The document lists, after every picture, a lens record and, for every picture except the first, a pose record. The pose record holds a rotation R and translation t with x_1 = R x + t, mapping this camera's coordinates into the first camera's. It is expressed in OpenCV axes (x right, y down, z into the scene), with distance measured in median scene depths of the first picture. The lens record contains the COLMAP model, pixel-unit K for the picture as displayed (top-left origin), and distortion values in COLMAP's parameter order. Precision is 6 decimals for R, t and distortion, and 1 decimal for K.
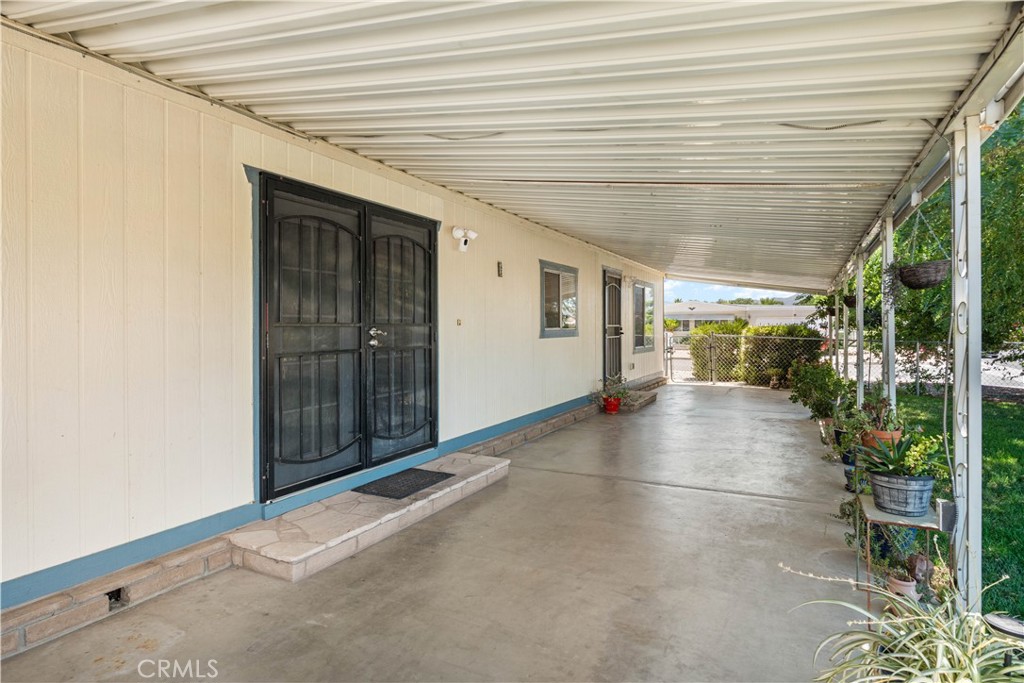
lens RADIAL K [[561.1, 0, 512.0], [0, 561.1, 341.5], [0, 0, 1]] dist [-0.001002, -0.000659]
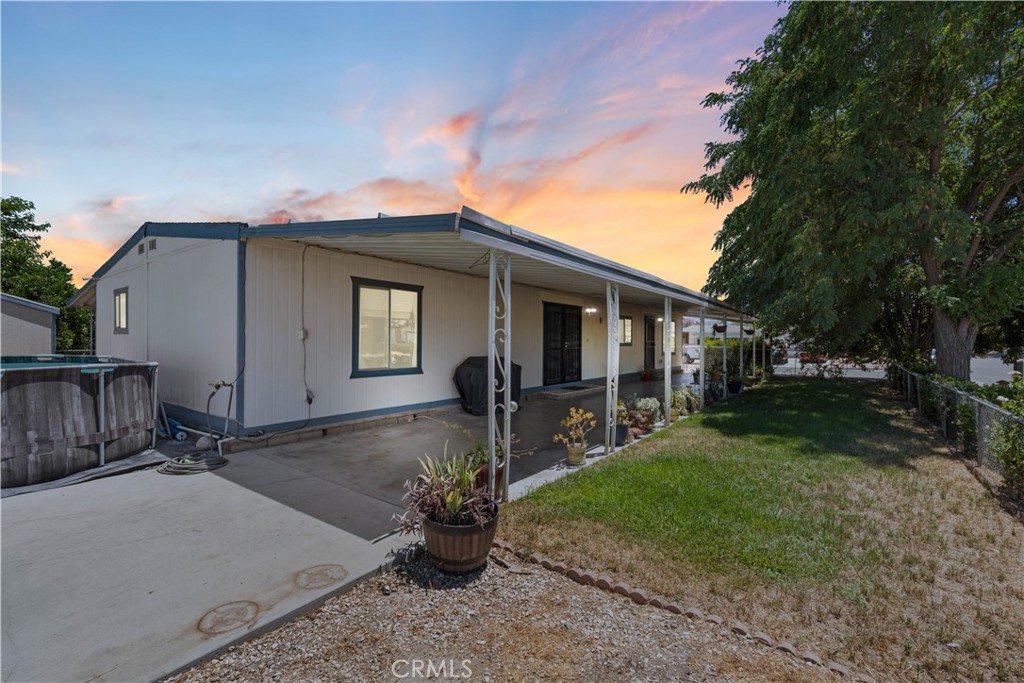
lens RADIAL K [[453.3, 0, 512.0], [0, 453.3, 341.5], [0, 0, 1]] dist [0.000232, 0.000027]
pose [[0.986200, 0.012845, -0.165058, -0.101793], [-0.016288, 0.999677, -0.019528, 0.027615], [0.164754, 0.021947, 0.986090, -1.488798]]
